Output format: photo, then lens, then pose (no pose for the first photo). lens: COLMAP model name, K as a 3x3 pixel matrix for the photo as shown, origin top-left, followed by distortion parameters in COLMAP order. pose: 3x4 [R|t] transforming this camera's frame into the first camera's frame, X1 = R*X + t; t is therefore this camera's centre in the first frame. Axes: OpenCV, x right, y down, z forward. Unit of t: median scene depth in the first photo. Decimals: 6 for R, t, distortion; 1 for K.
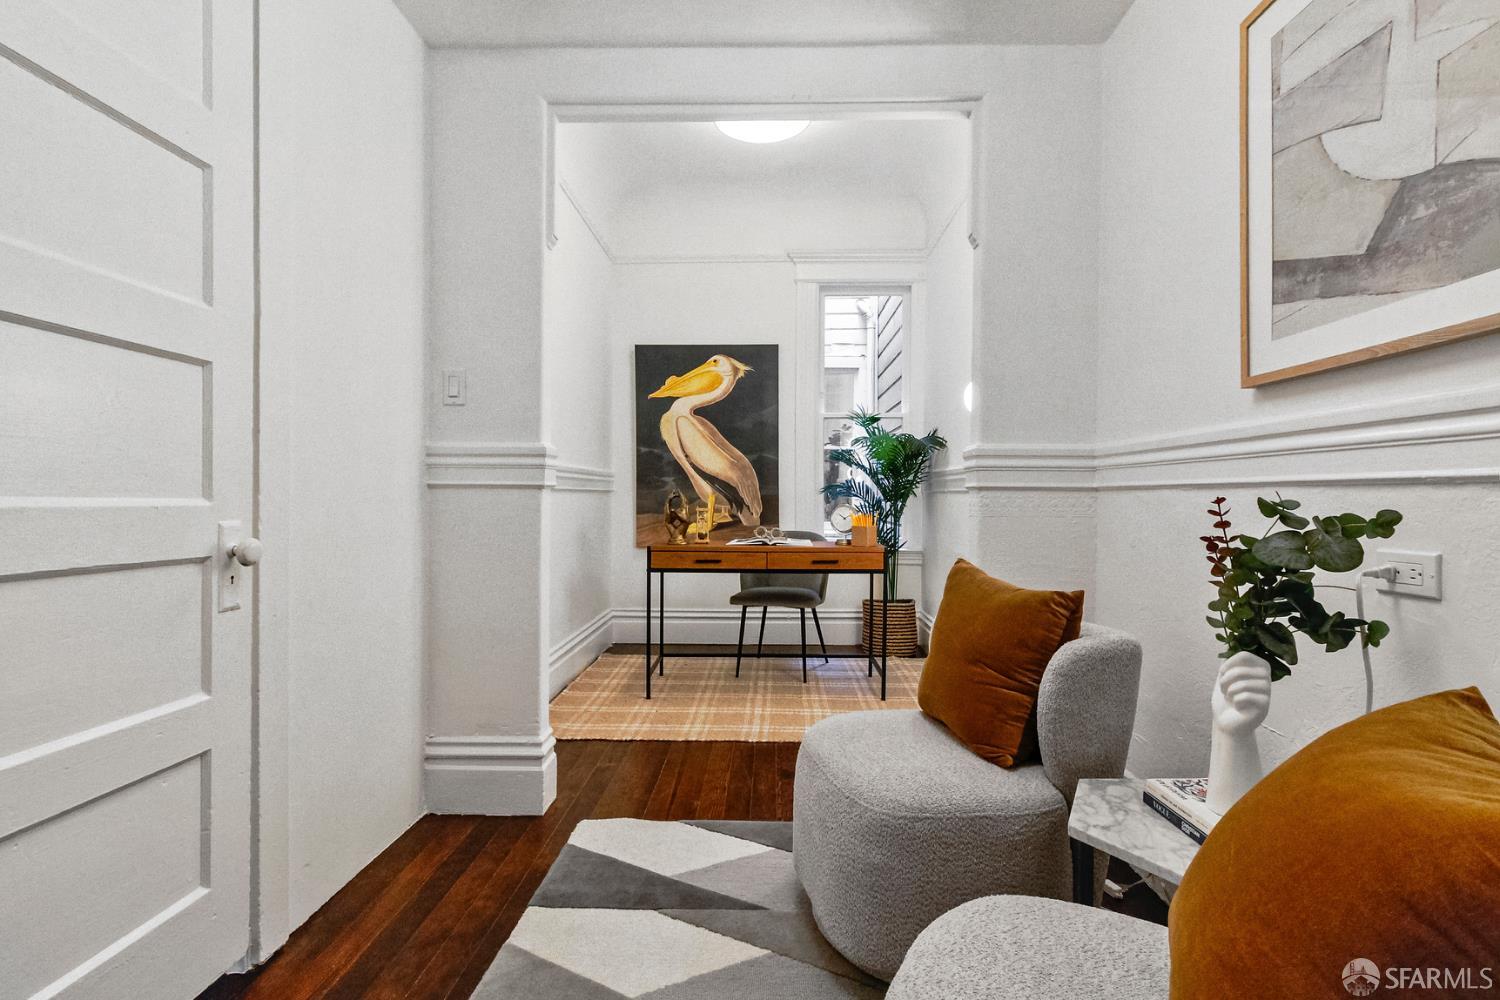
lens RADIAL K [[694.1, 0, 750.0], [0, 694.1, 500.0], [0, 0, 1]] dist [-0.000724, -0.000196]
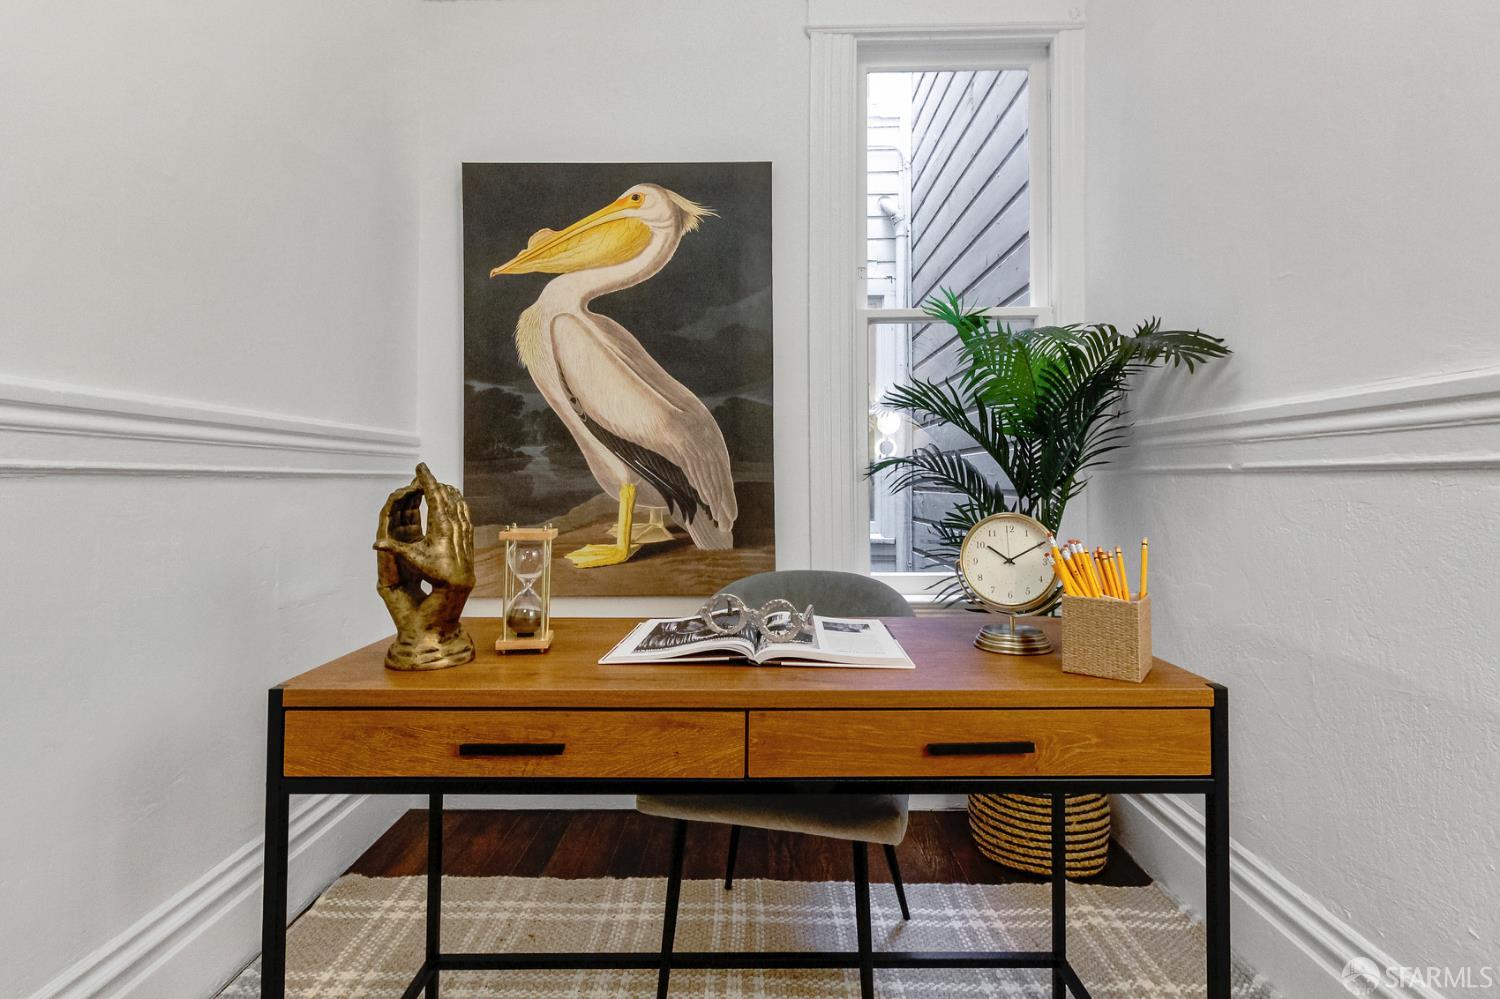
lens RADIAL K [[694.1, 0, 750.0], [0, 694.1, 499.5], [0, 0, 1]] dist [-0.000724, -0.000196]
pose [[0.999709, -0.005427, 0.023492, 0.014472], [0.005064, 0.999867, 0.015495, -0.003891], [-0.023573, -0.015372, 0.999604, 0.536103]]
